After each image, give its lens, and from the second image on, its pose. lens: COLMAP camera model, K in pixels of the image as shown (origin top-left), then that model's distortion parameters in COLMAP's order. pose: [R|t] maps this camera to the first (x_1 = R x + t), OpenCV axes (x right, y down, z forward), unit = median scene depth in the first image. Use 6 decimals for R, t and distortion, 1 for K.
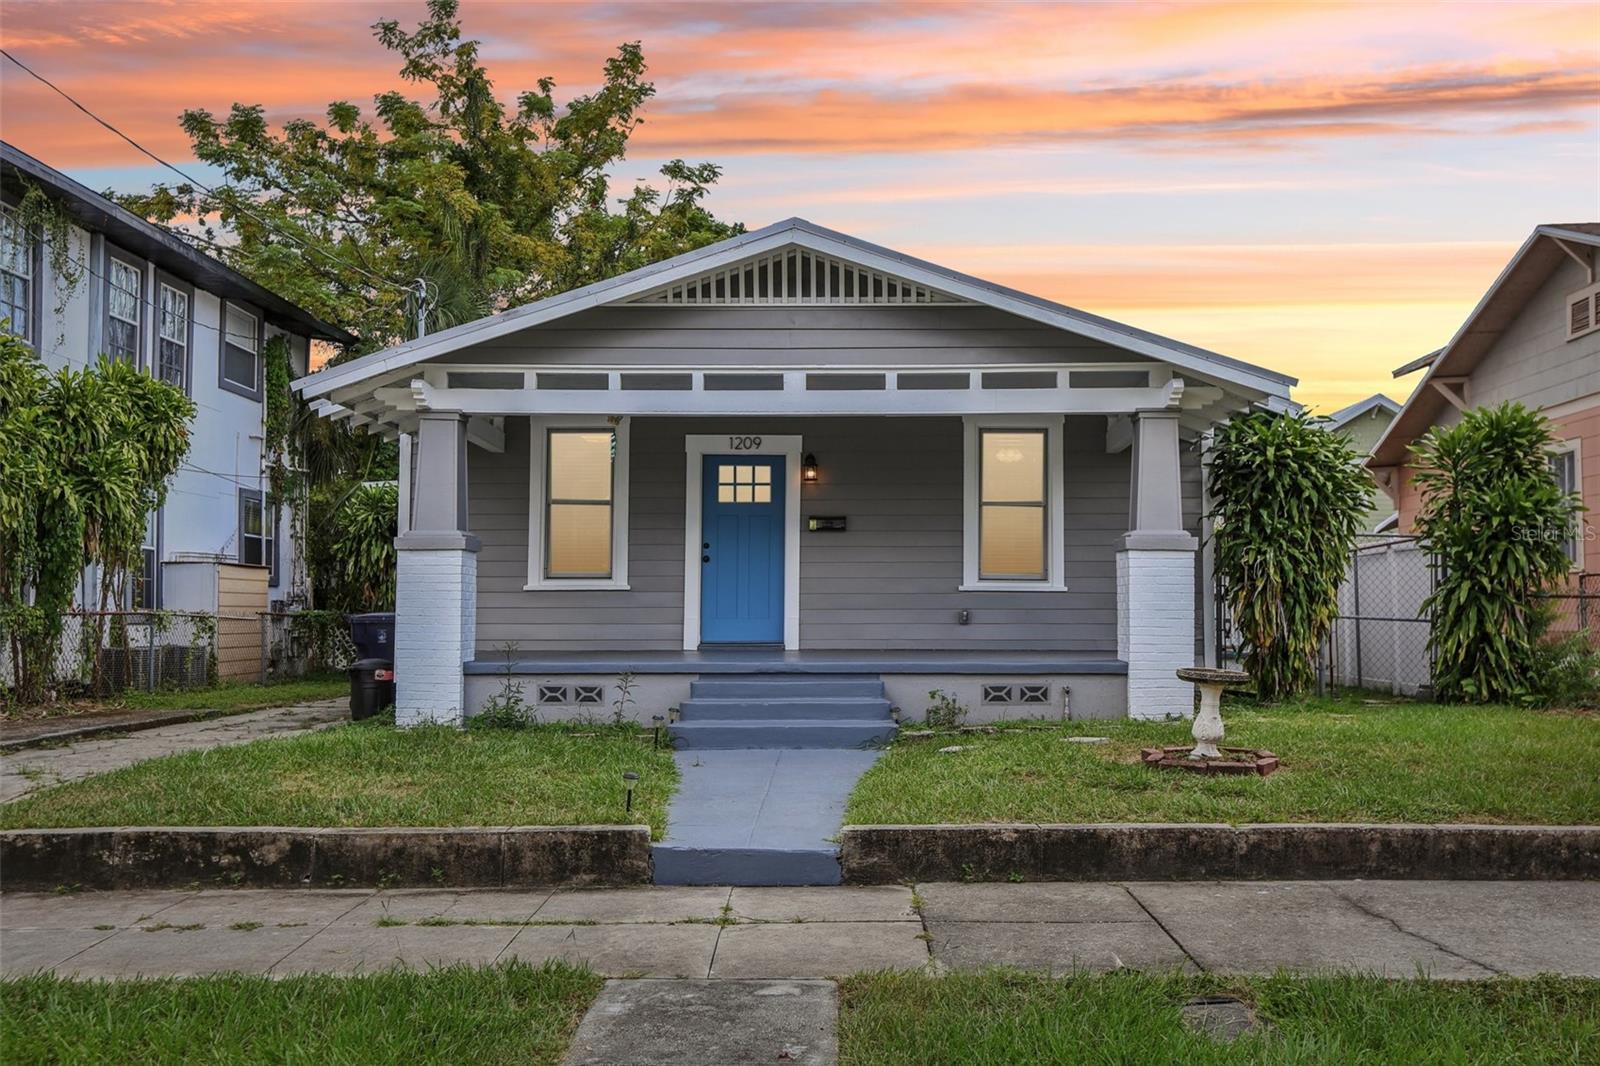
lens RADIAL K [[1515.9, 0, 800.2], [0, 1515.9, 462.4], [0, 0, 1]] dist [-0.000552, 0.109601]
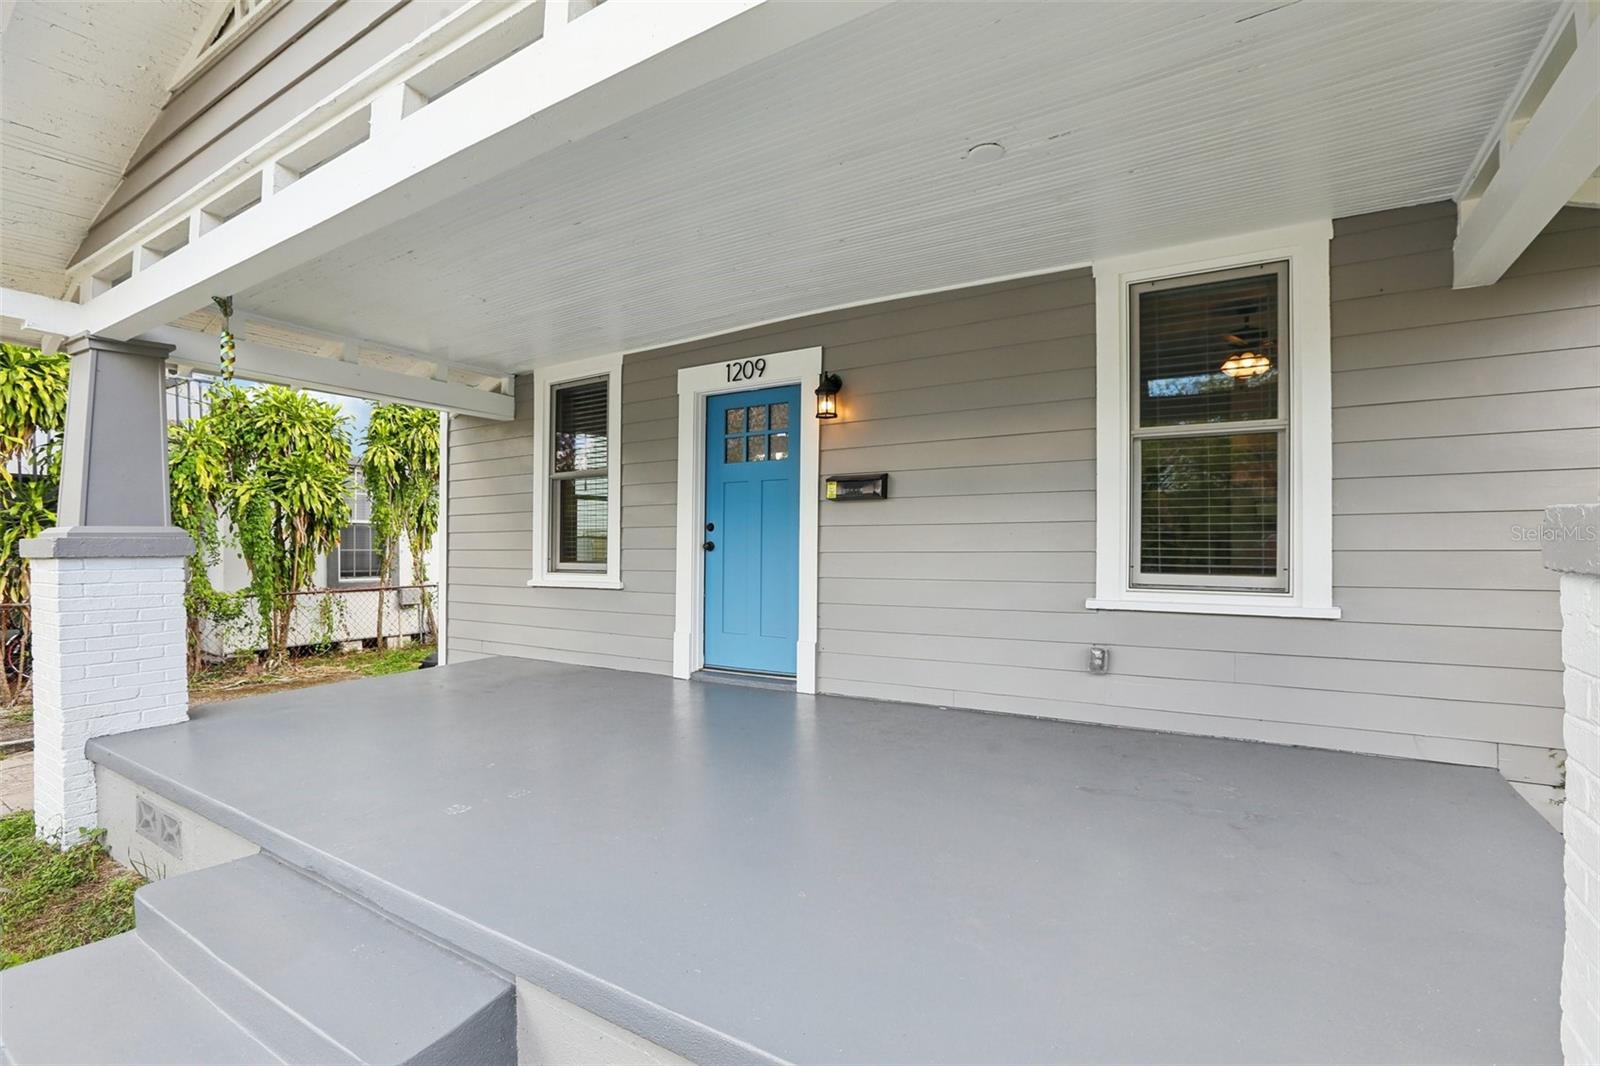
lens RADIAL K [[726.3, 0, 803.9], [0, 726.3, 540.9], [0, 0, 1]] dist [-0.053598, 0.020246]
pose [[0.858276, -0.006318, -0.513150, 0.181052], [0.057909, 0.994730, 0.084609, 0.044262], [0.509911, -0.102334, 0.854118, 0.916660]]
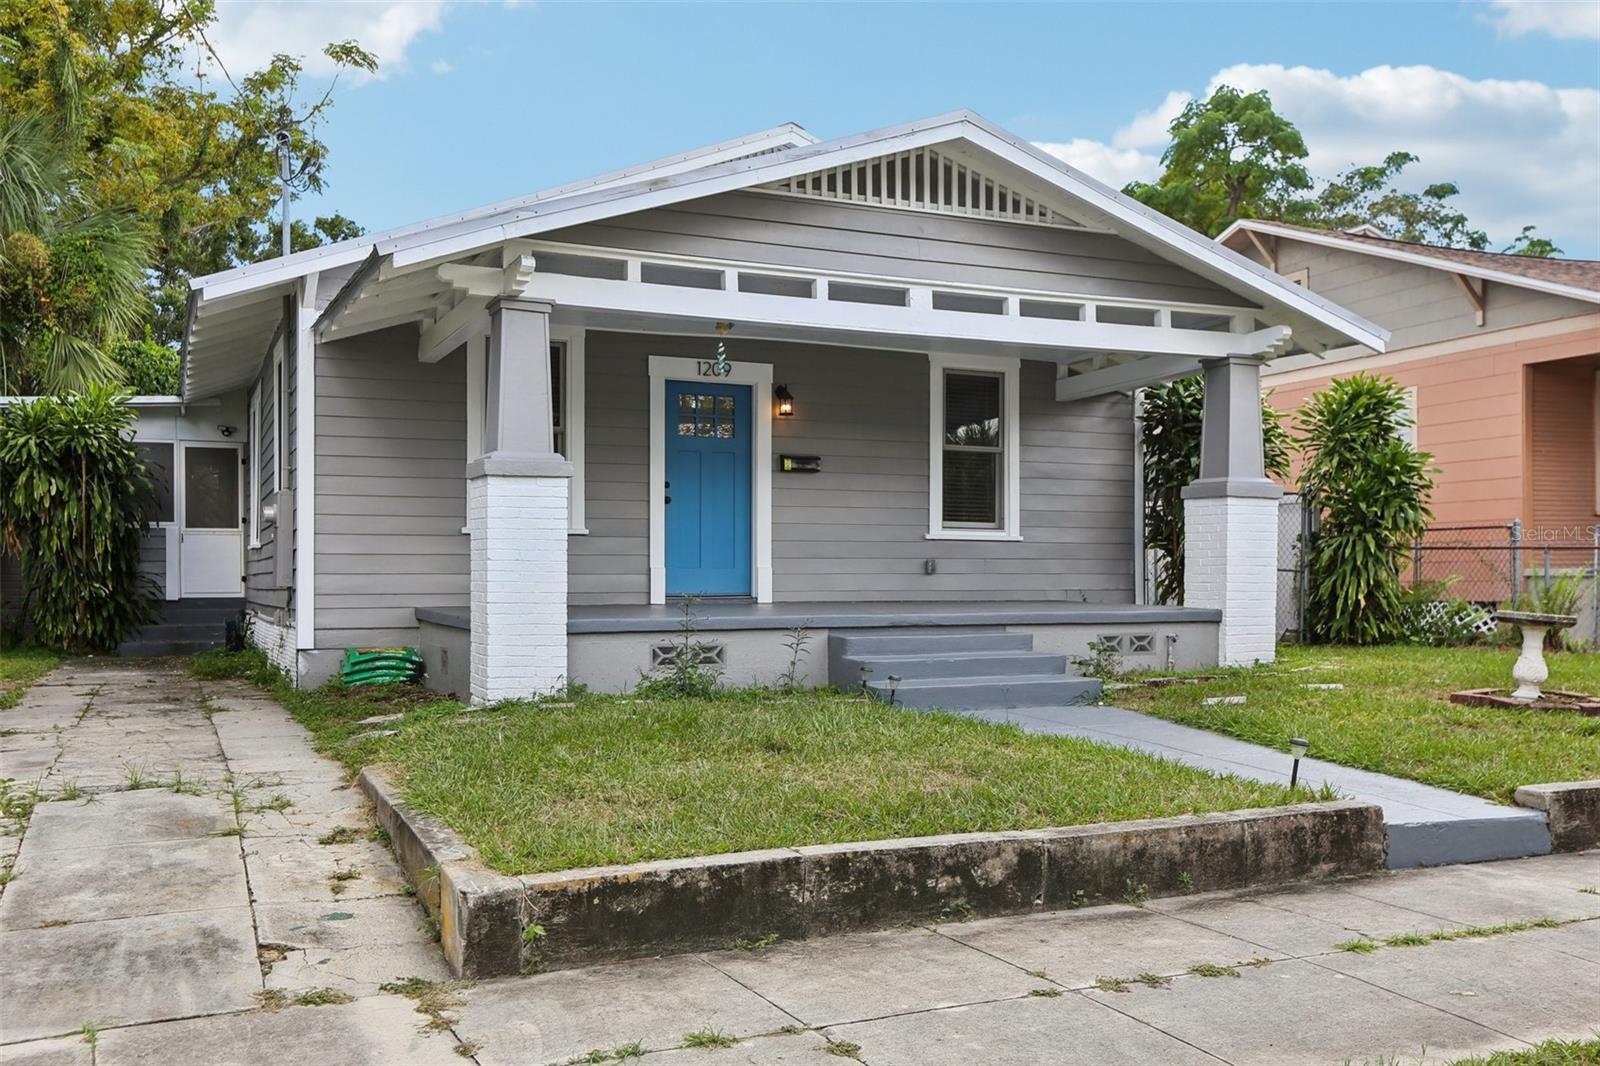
lens RADIAL K [[1476.8, 0, 800.0], [0, 1476.8, 533.0], [0, 0, 1]] dist [-0.009353, 0.135462]
pose [[0.901686, 0.011768, 0.432232, -0.447544], [-0.042180, 0.997256, 0.060841, 0.034447], [-0.430330, -0.073091, 0.899708, 0.251091]]
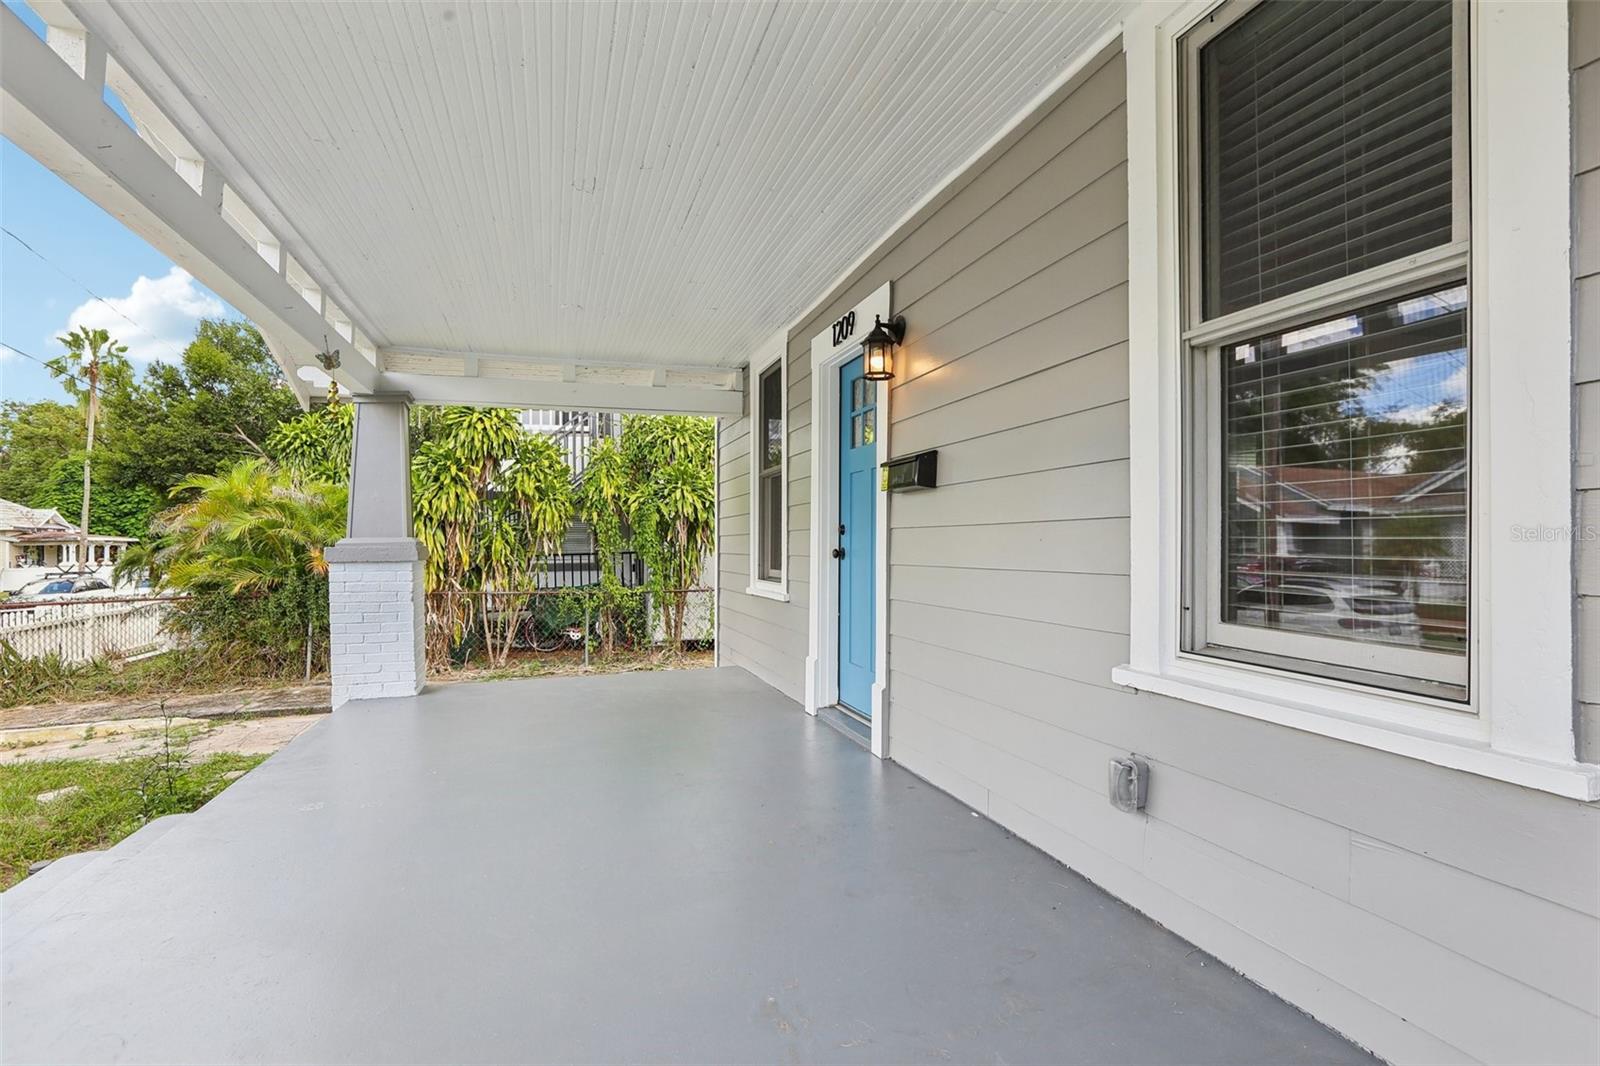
lens RADIAL K [[837.9, 0, 800.0], [0, 837.9, 533.0], [0, 0, 1]] dist [-0.003361, 0.000131]
pose [[0.295033, -0.013782, -0.955388, 0.283974], [0.107931, 0.993977, 0.018992, 0.060396], [0.949372, -0.108719, 0.294743, 1.111905]]
